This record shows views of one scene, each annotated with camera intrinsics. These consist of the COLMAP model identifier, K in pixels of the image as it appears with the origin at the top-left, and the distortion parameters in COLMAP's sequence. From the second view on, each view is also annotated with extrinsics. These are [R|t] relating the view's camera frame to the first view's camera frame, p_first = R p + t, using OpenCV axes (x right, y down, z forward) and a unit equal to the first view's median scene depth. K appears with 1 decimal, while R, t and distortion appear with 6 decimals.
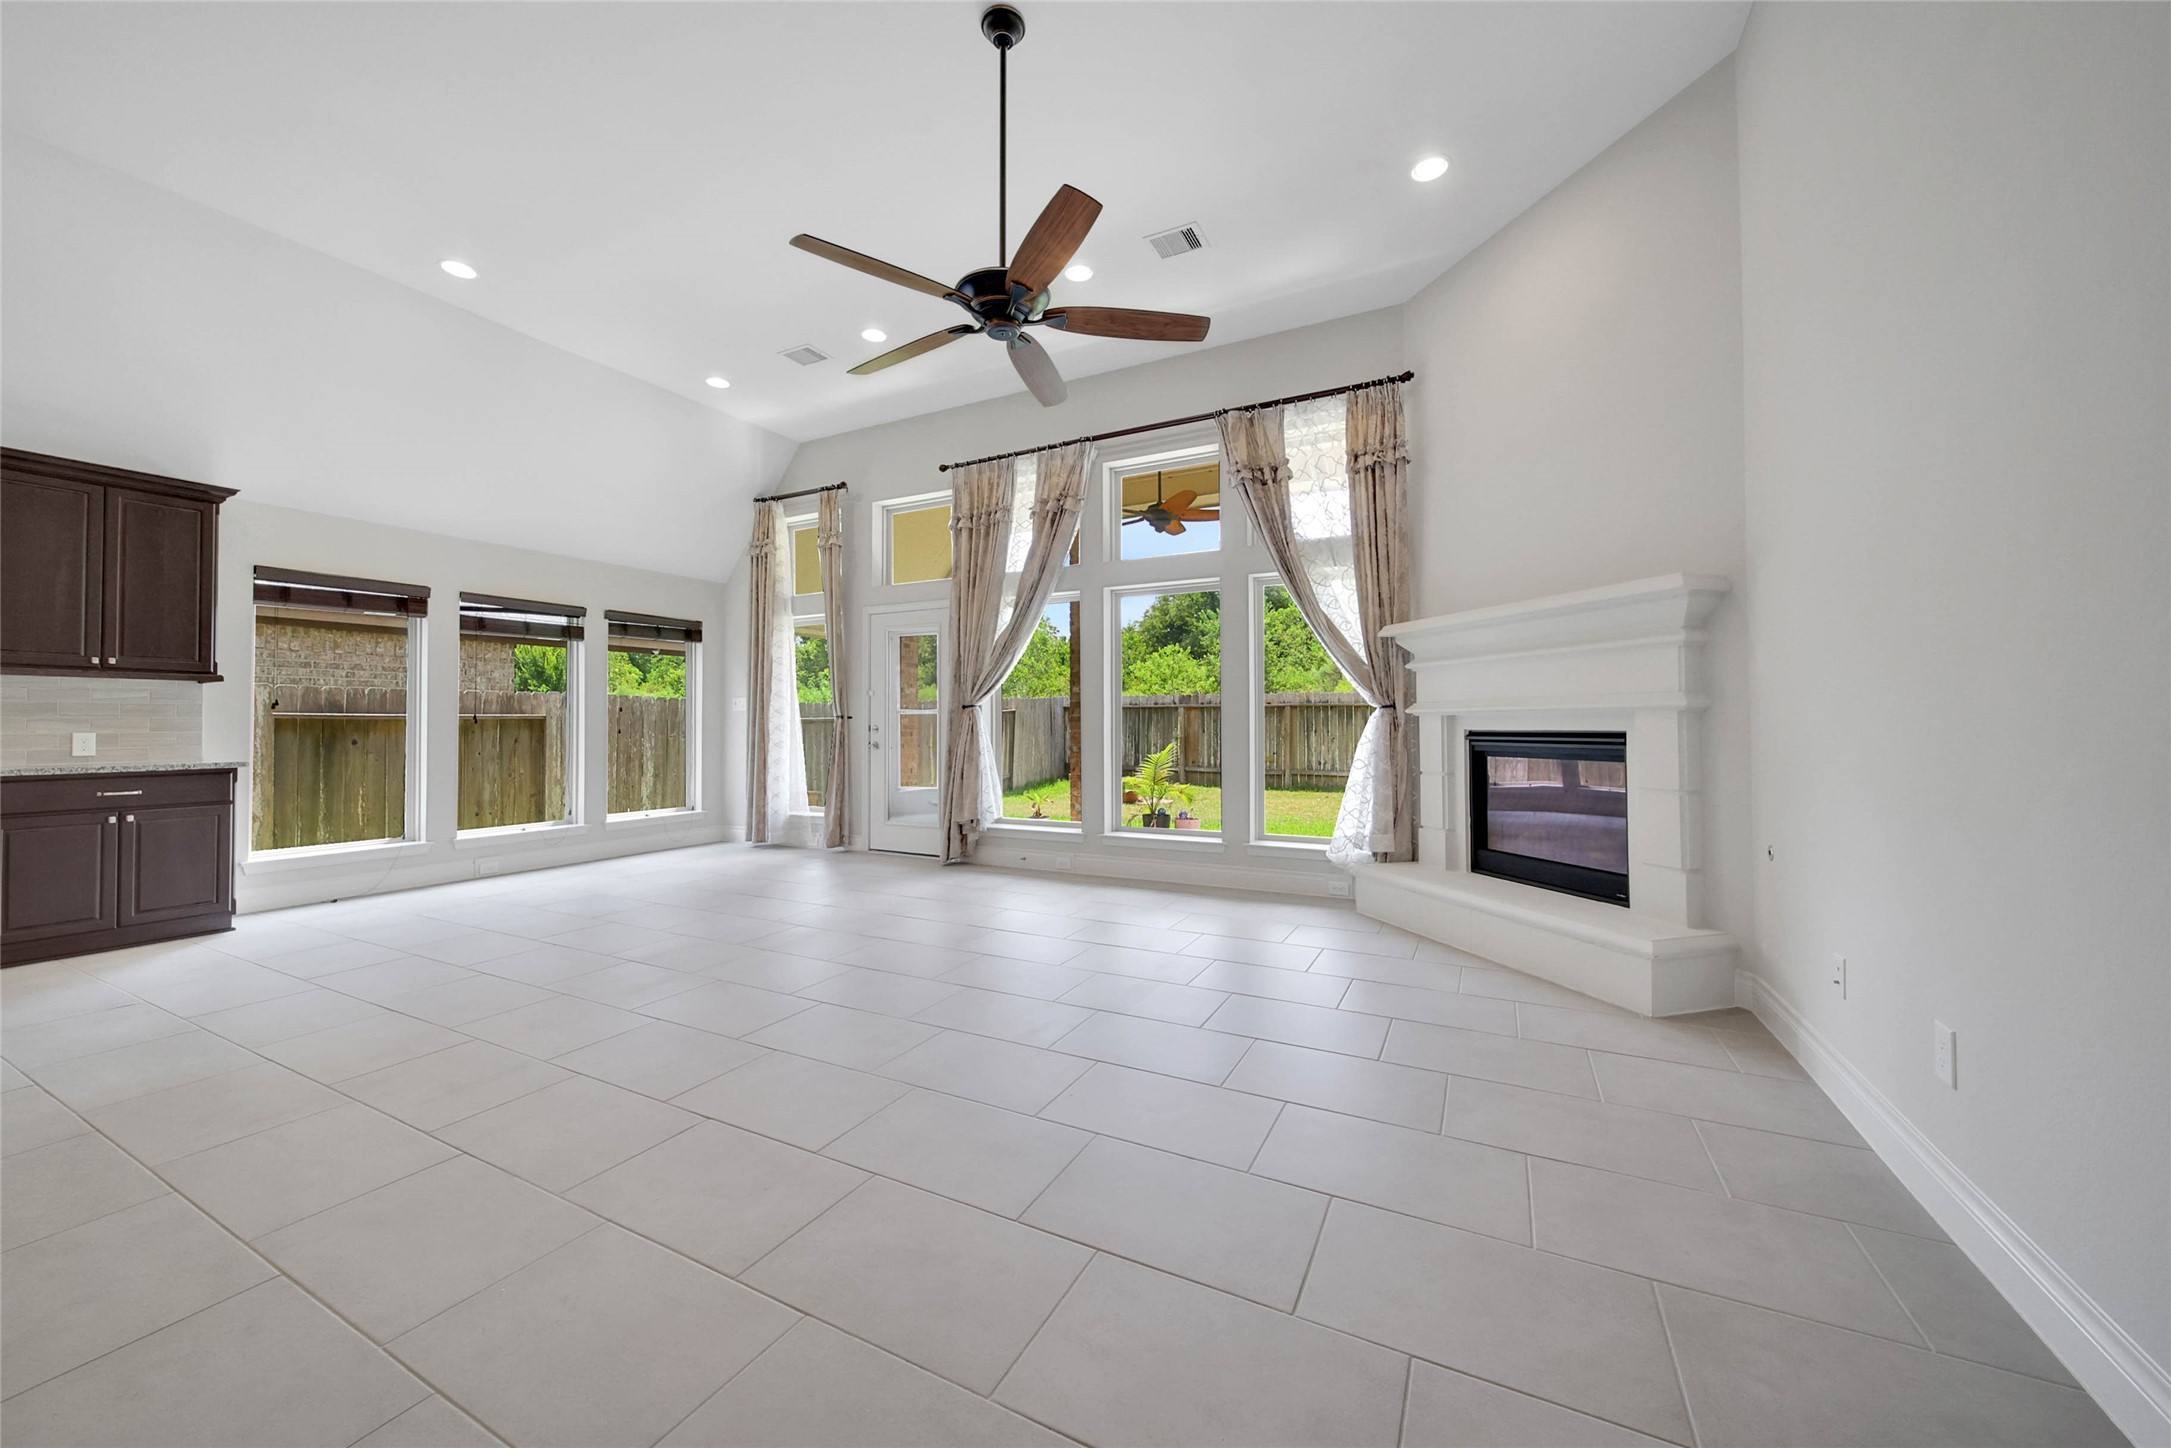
lens RADIAL K [[786.5, 0, 1083.6], [0, 786.5, 707.7], [0, 0, 1]] dist [-0.000569, -0.000204]
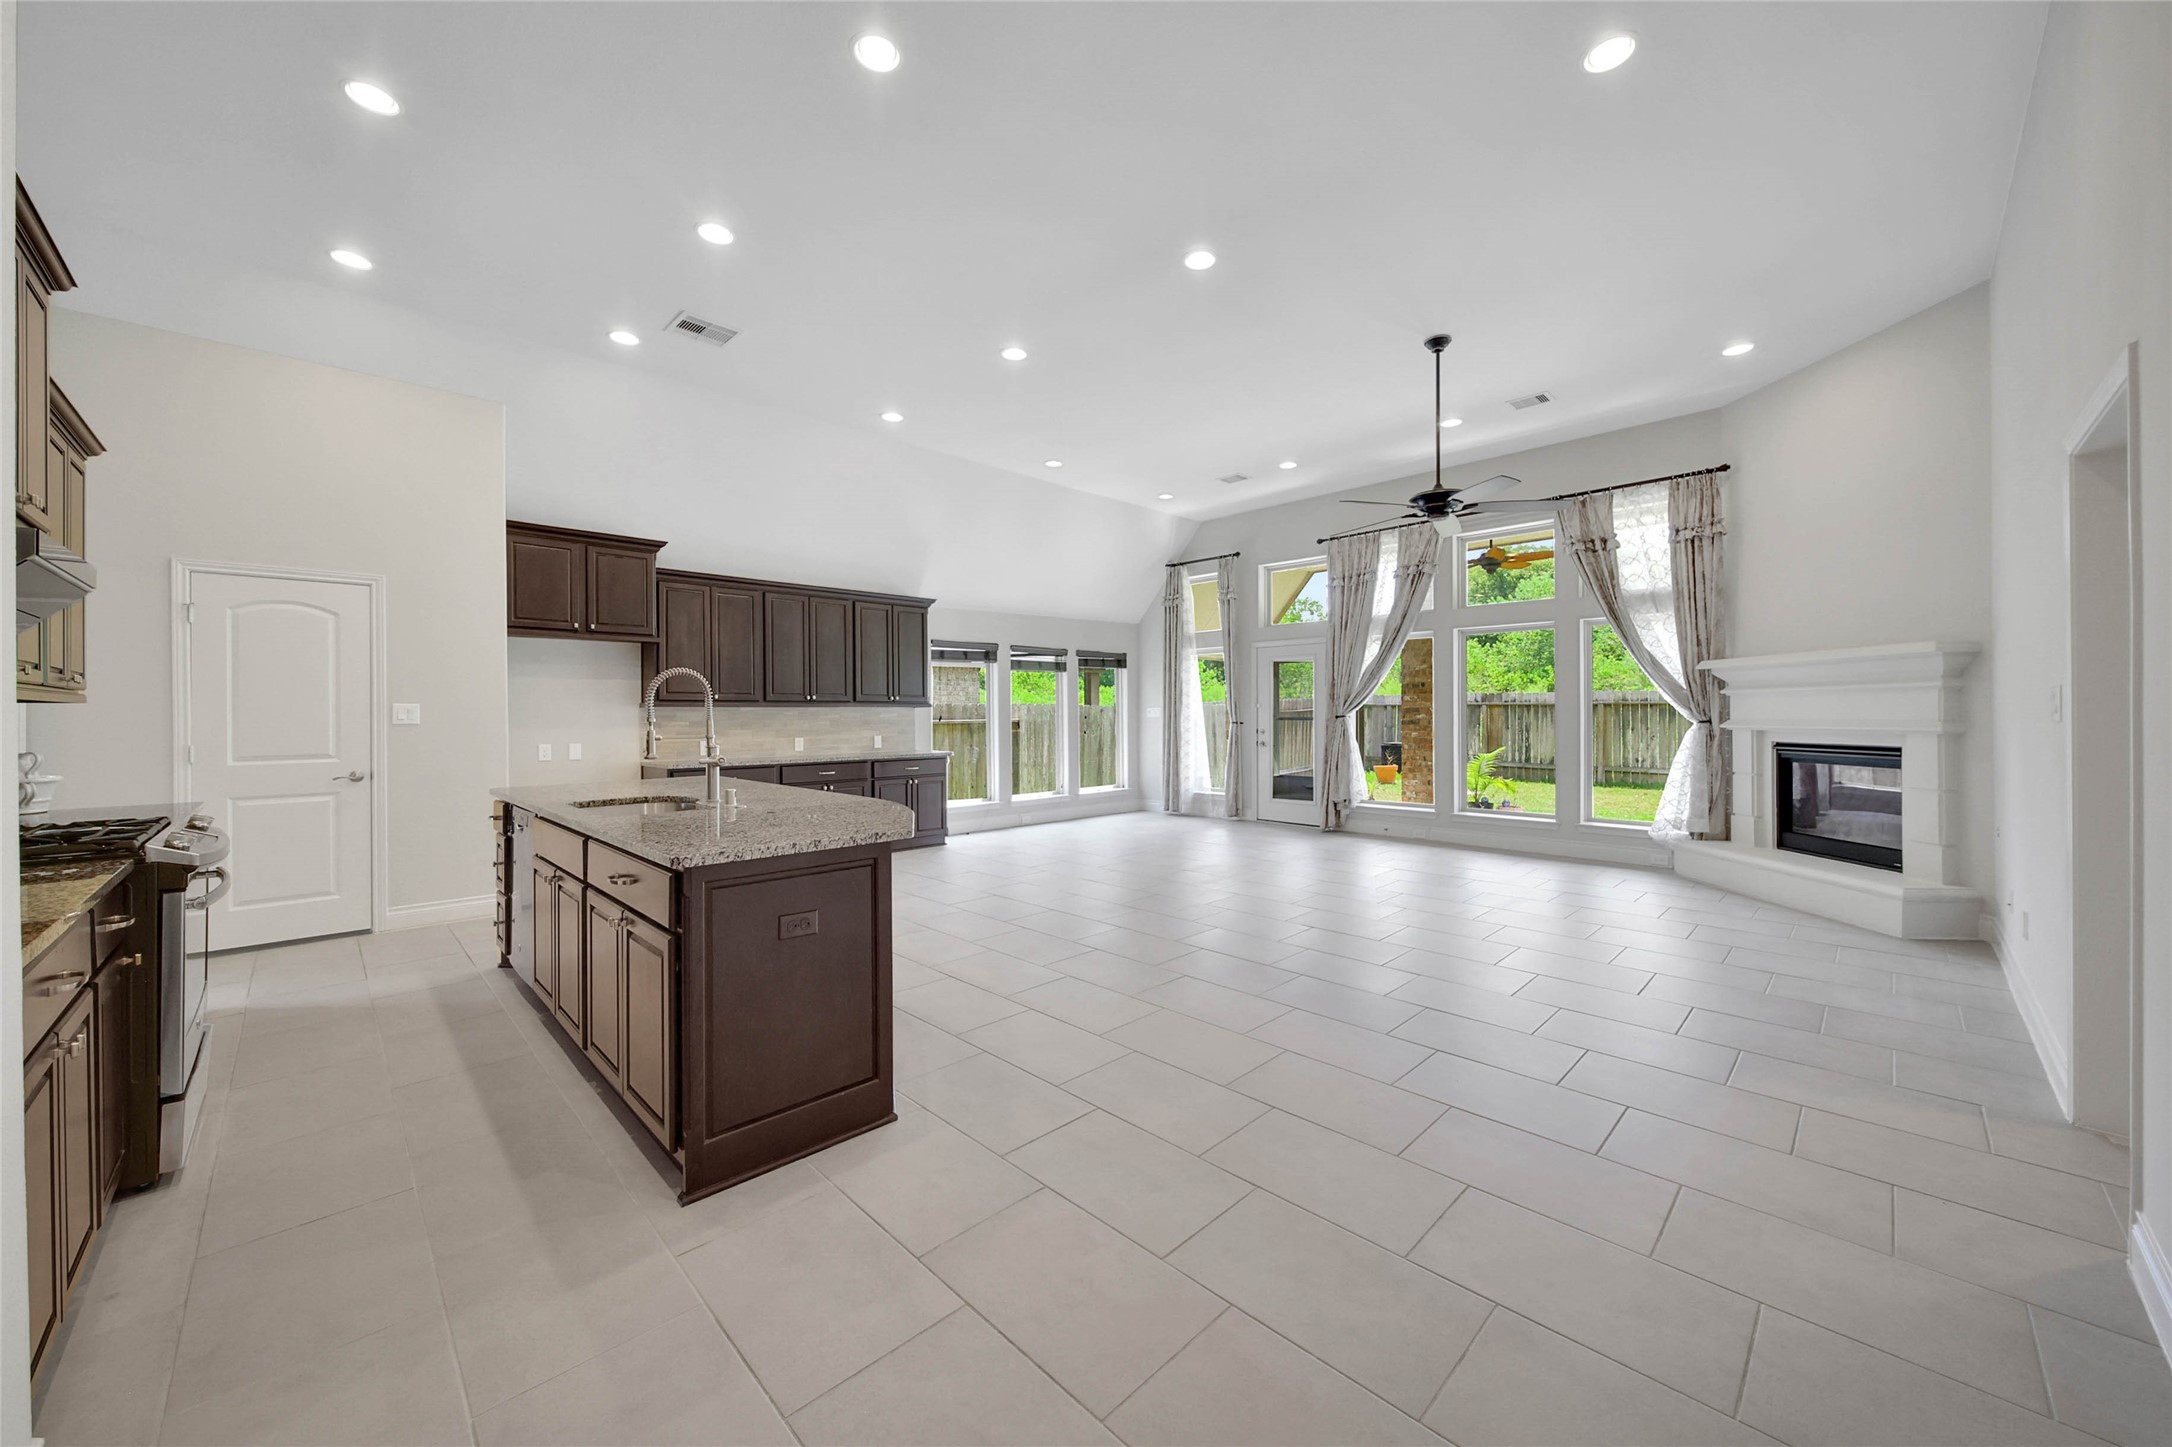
lens RADIAL K [[787.3, 0, 1090.4], [0, 787.3, 712.2], [0, 0, 1]] dist [0.000824, -0.000004]
pose [[0.951811, -0.000815, -0.306684, -0.173100], [0.006978, 0.999795, 0.018999, -0.046871], [0.306605, -0.020224, 0.951622, -0.528144]]
